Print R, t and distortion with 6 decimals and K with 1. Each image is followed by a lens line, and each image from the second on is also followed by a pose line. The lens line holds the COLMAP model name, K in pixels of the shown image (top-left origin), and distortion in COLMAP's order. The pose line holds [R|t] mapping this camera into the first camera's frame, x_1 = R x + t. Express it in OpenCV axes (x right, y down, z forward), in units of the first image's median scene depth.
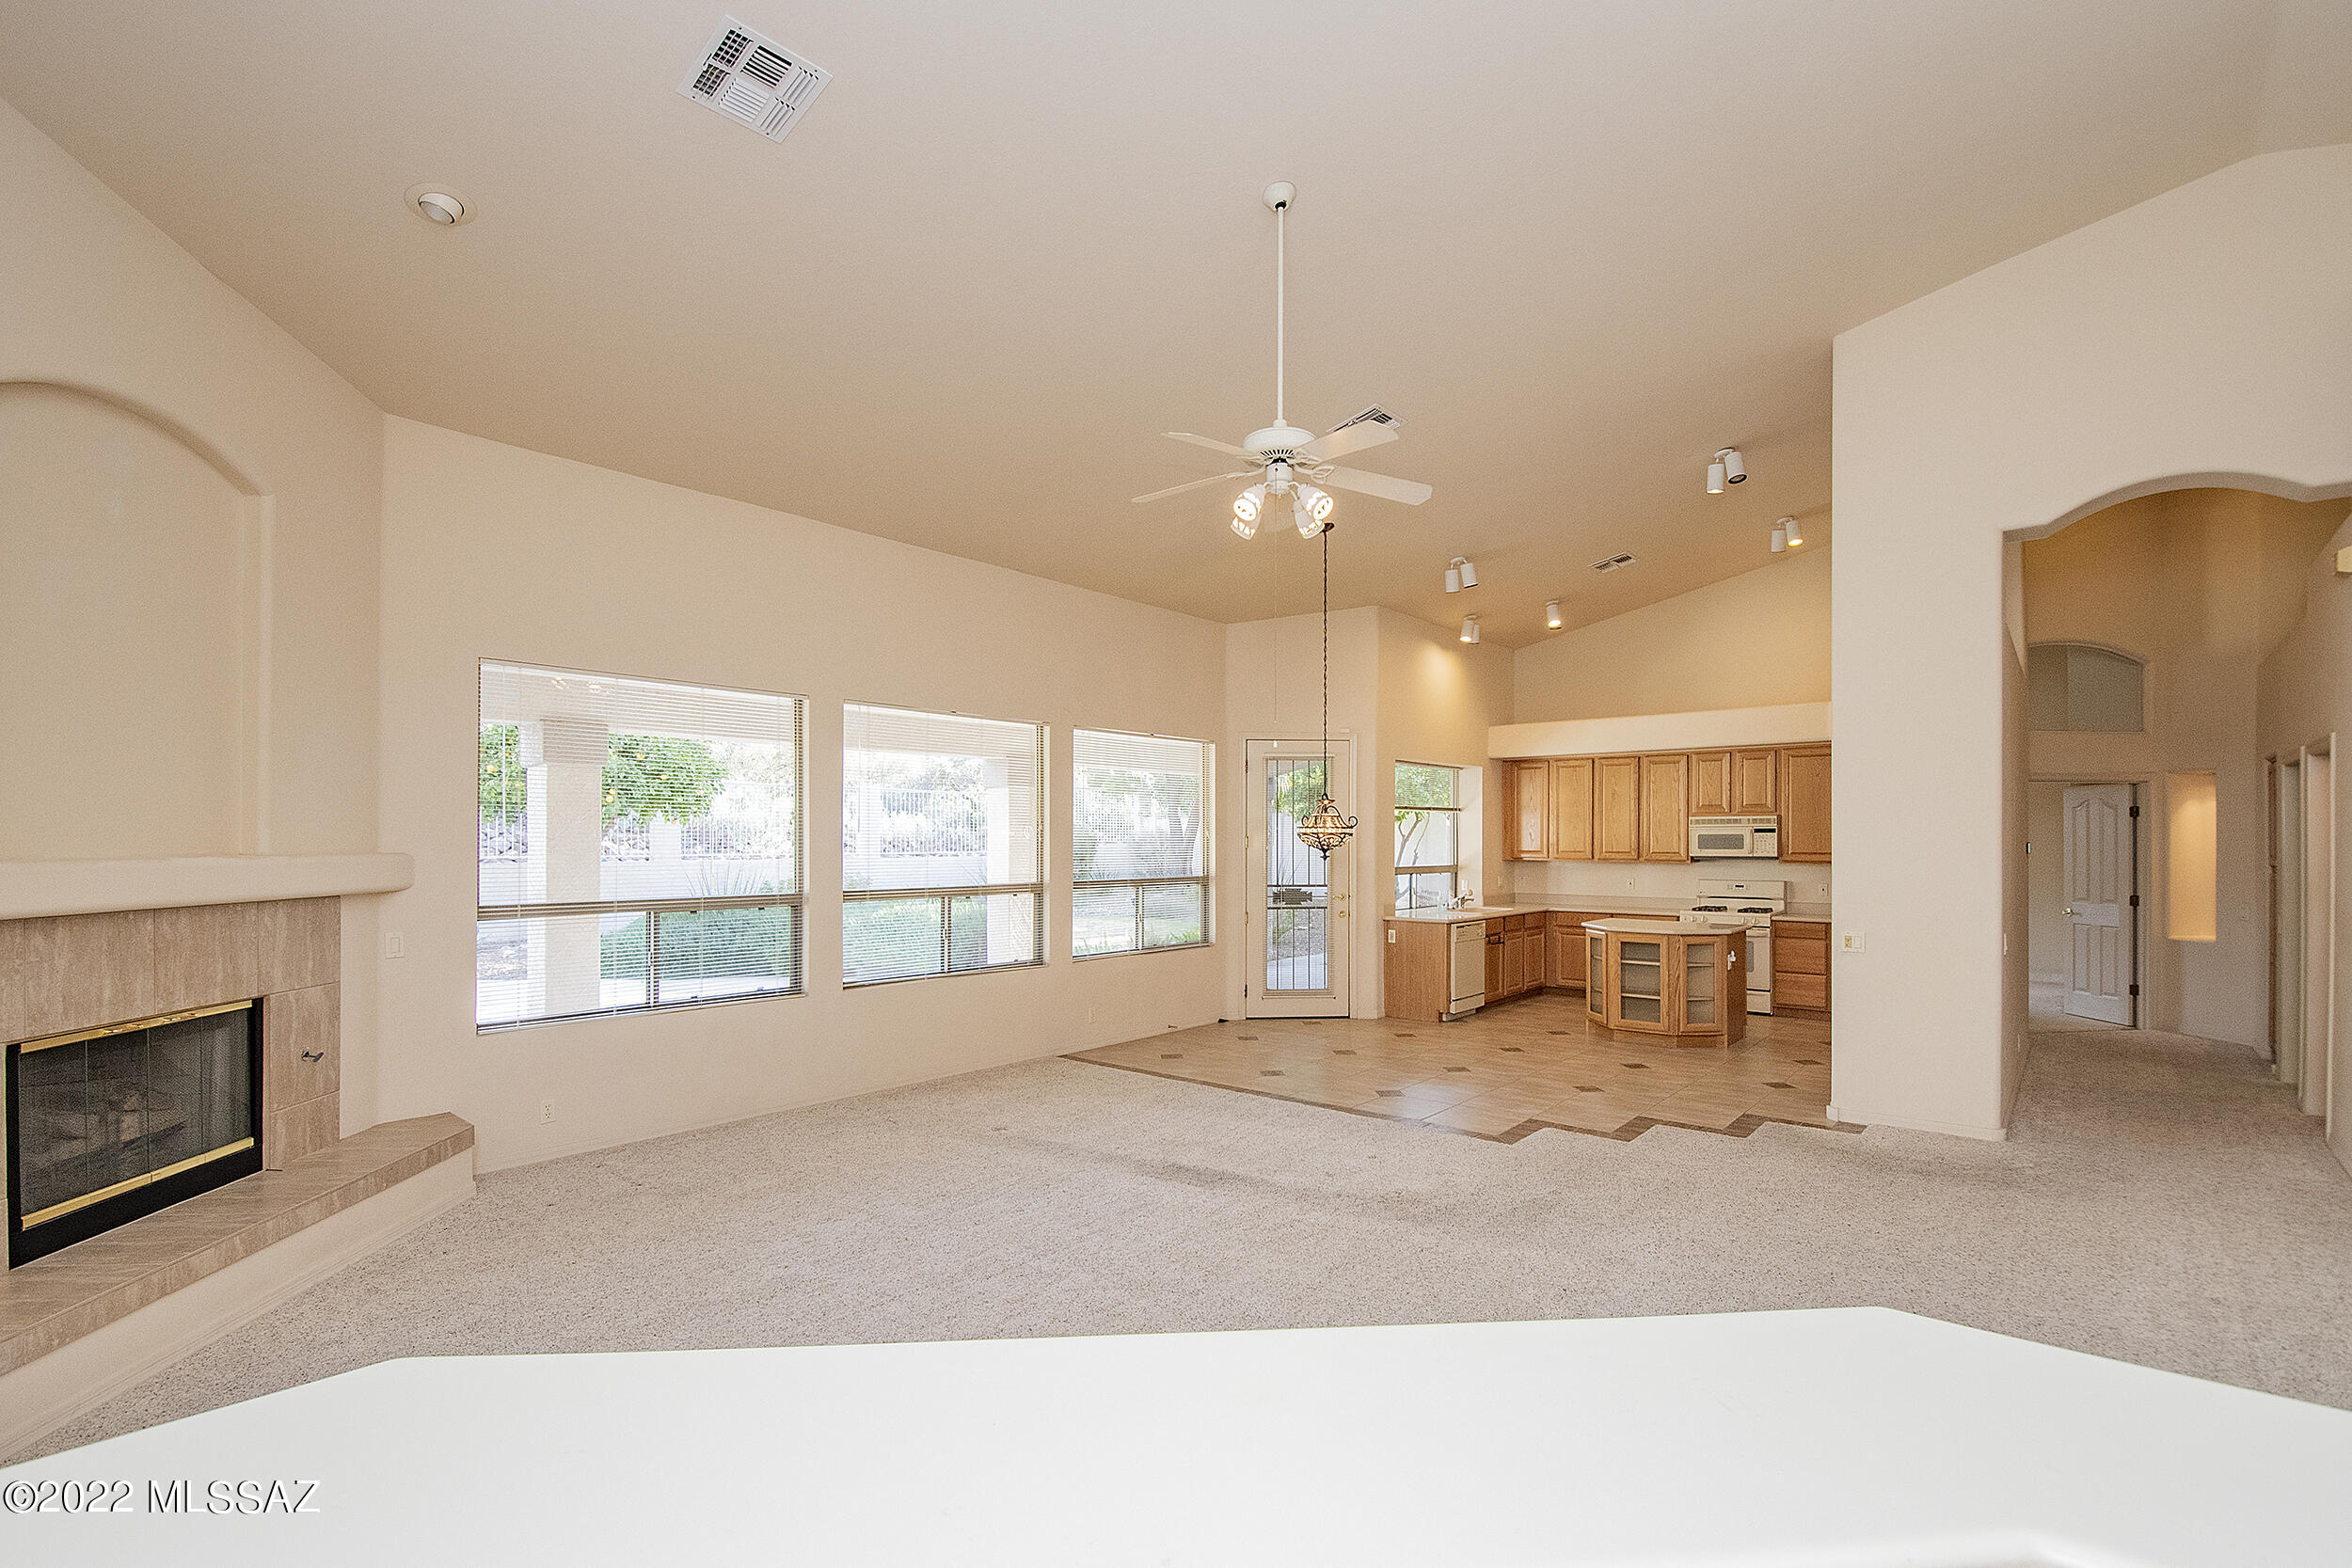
lens RADIAL K [[1049.0, 0, 1215.5], [0, 1049.0, 828.1], [0, 0, 1]] dist [0.002121, -0.014416]
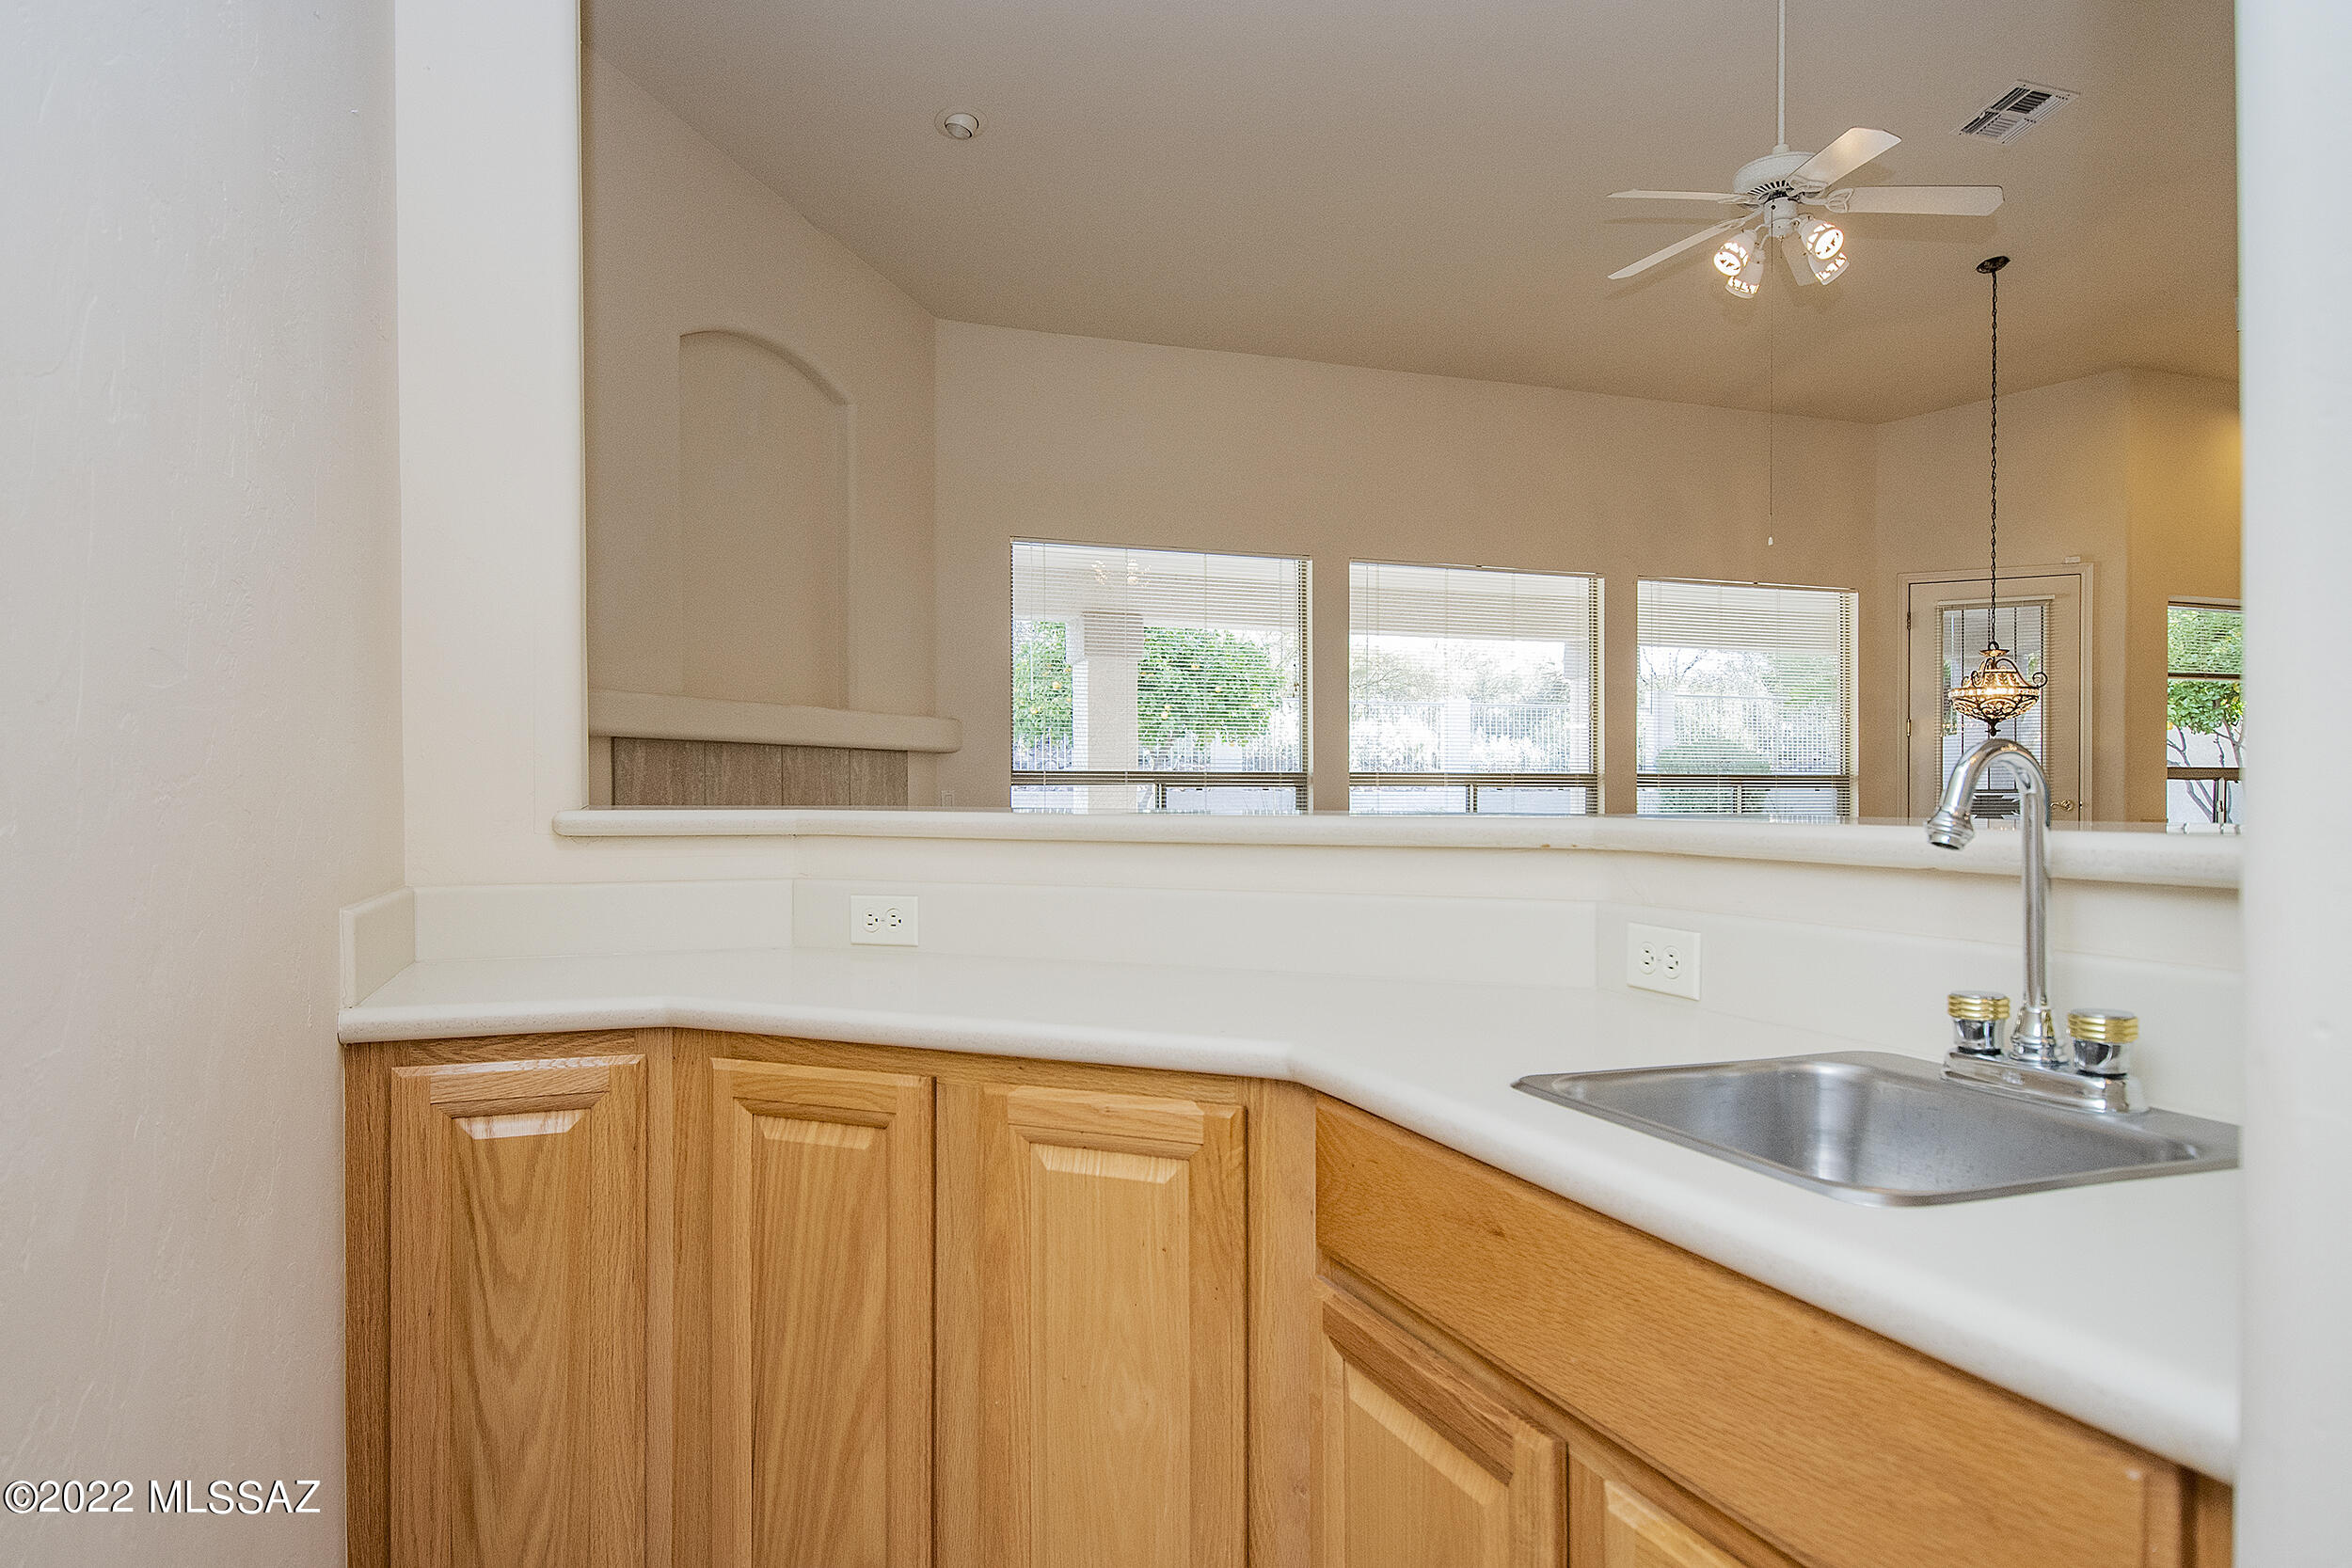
lens RADIAL K [[1433.6, 0, 1197.9], [0, 1433.6, 789.5], [0, 0, 1]] dist [0.020482, -0.005084]
pose [[0.866997, -0.003504, -0.498300, 0.115068], [0.007762, 0.999949, 0.006473, 0.052722], [0.498252, -0.009479, 0.866980, -0.107030]]
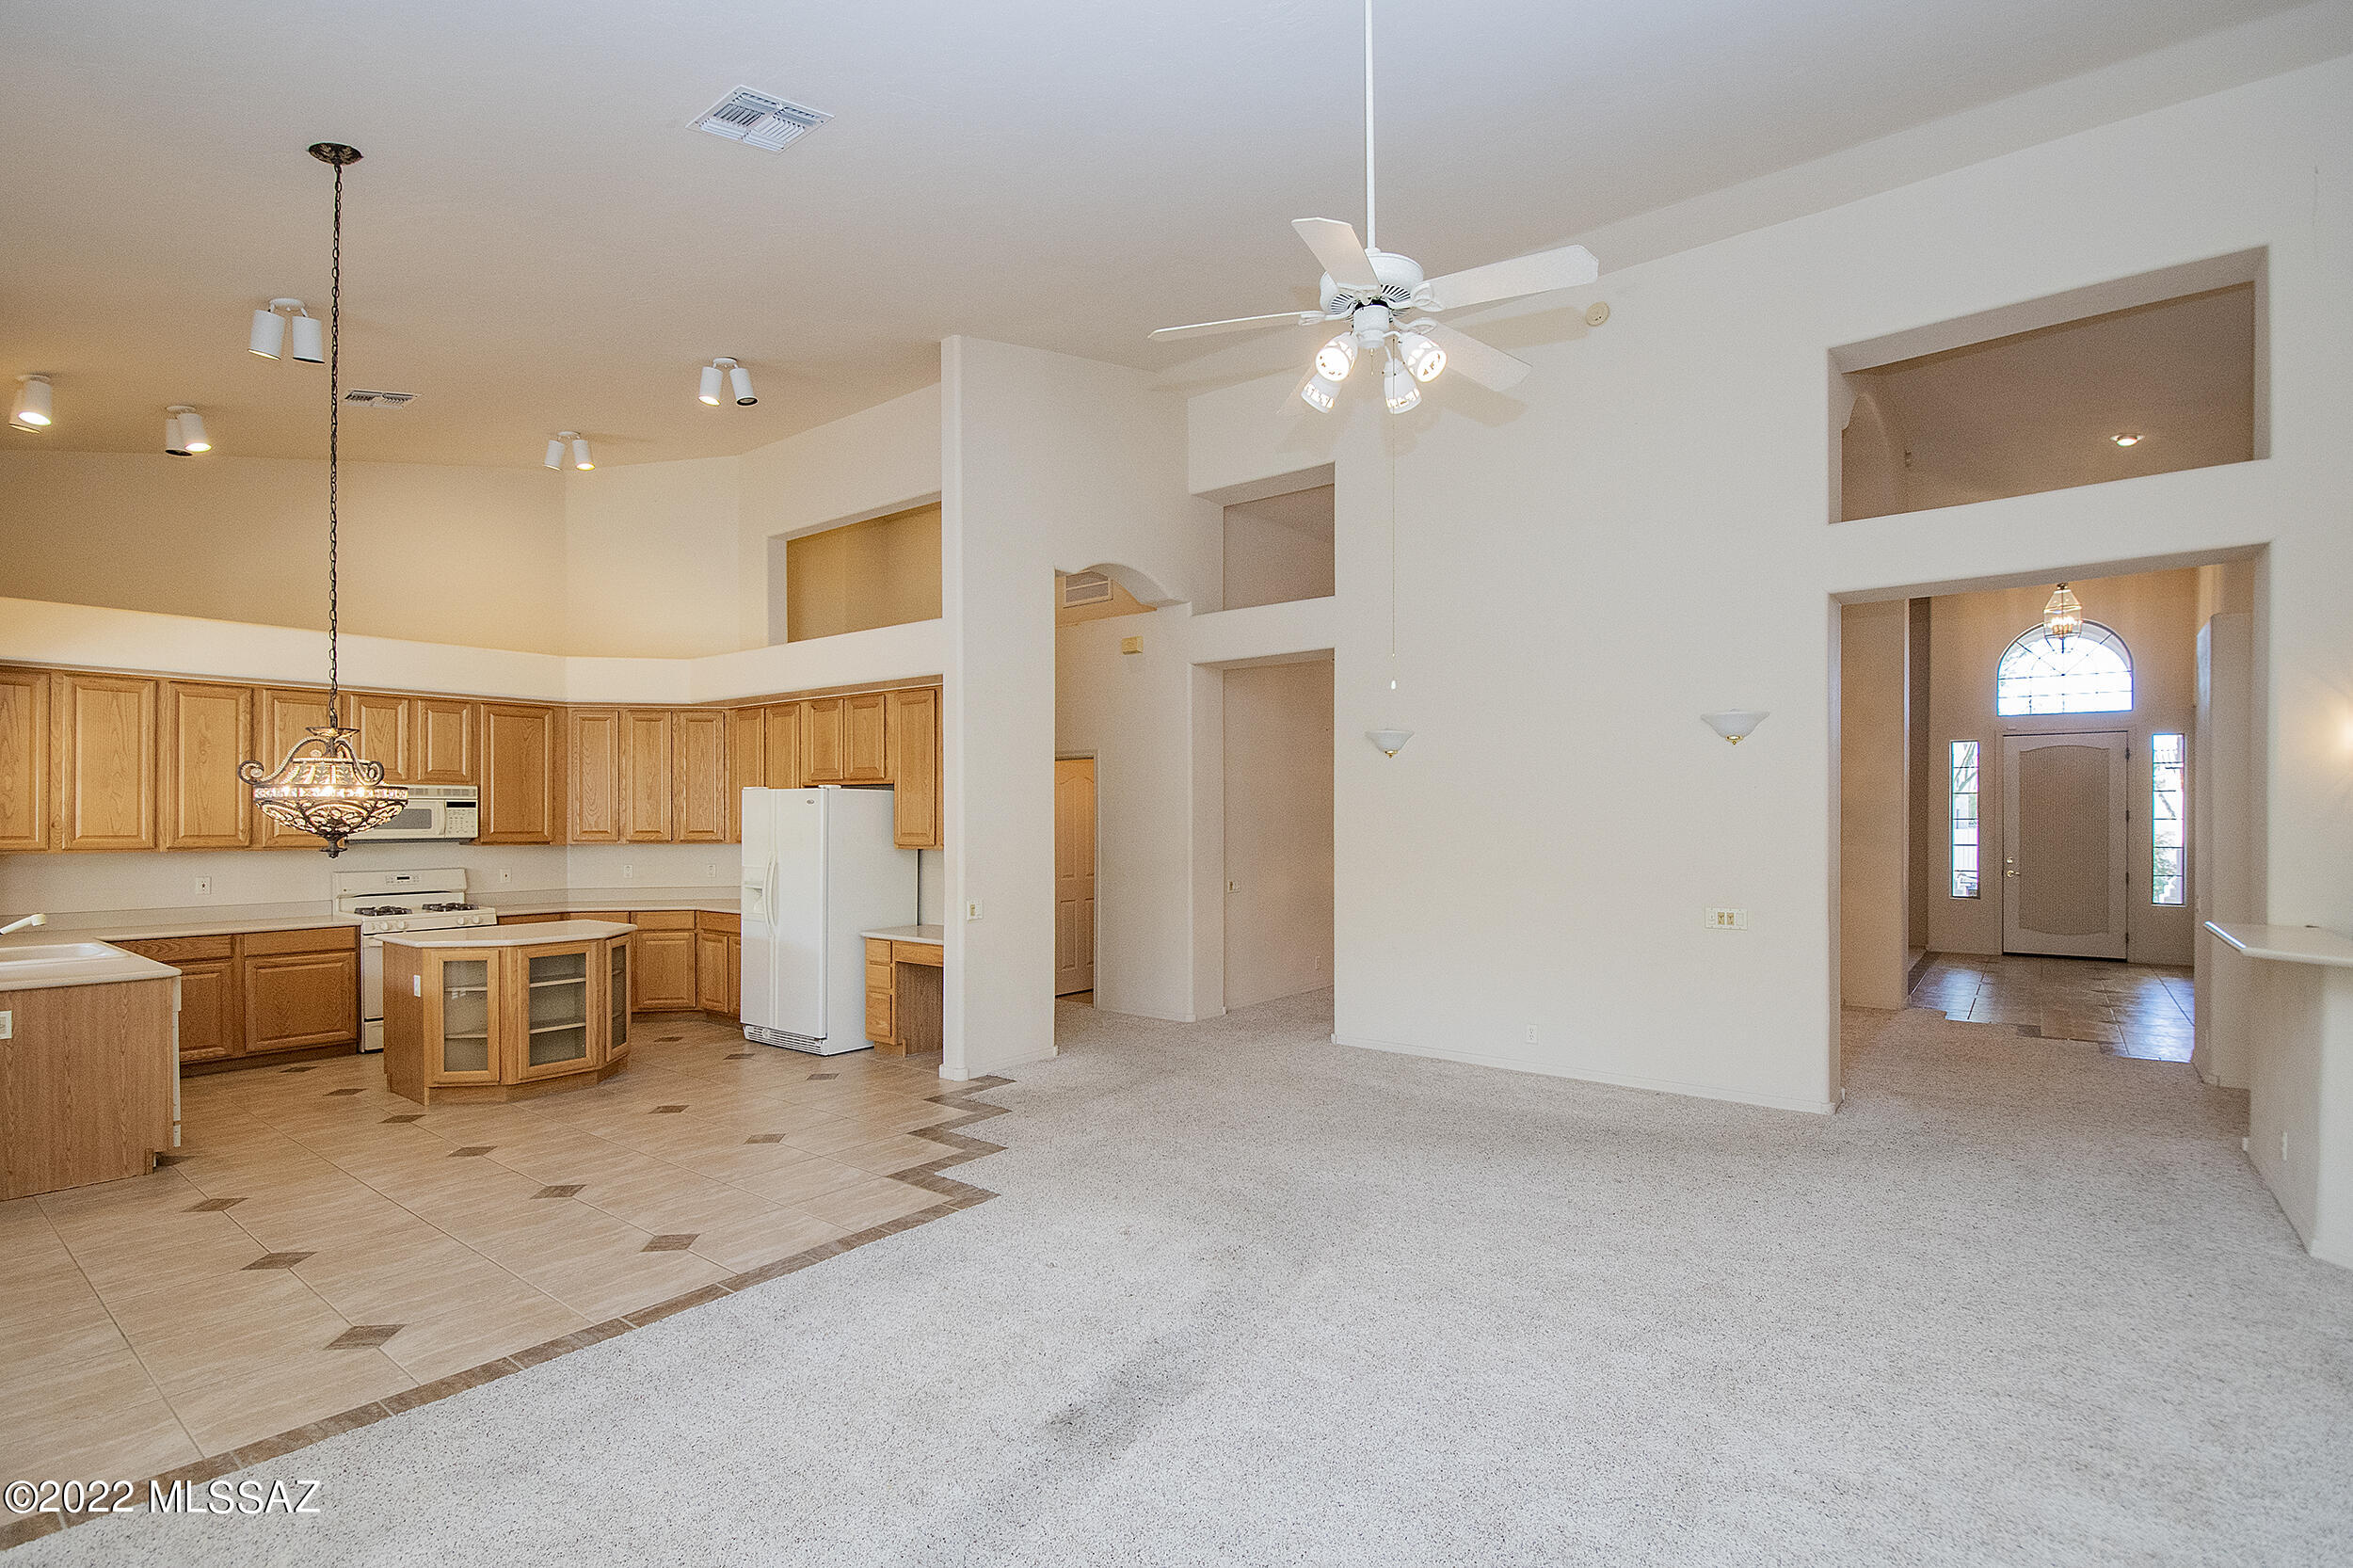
lens RADIAL K [[1049.5, 0, 1210.8], [0, 1049.5, 815.5], [0, 0, 1]] dist [0.002121, -0.014416]
pose [[-0.030334, 0.002162, 0.999537, -0.349903], [-0.010399, 0.999943, -0.002479, 0.008411], [-0.999486, -0.010470, -0.030310, 0.577377]]
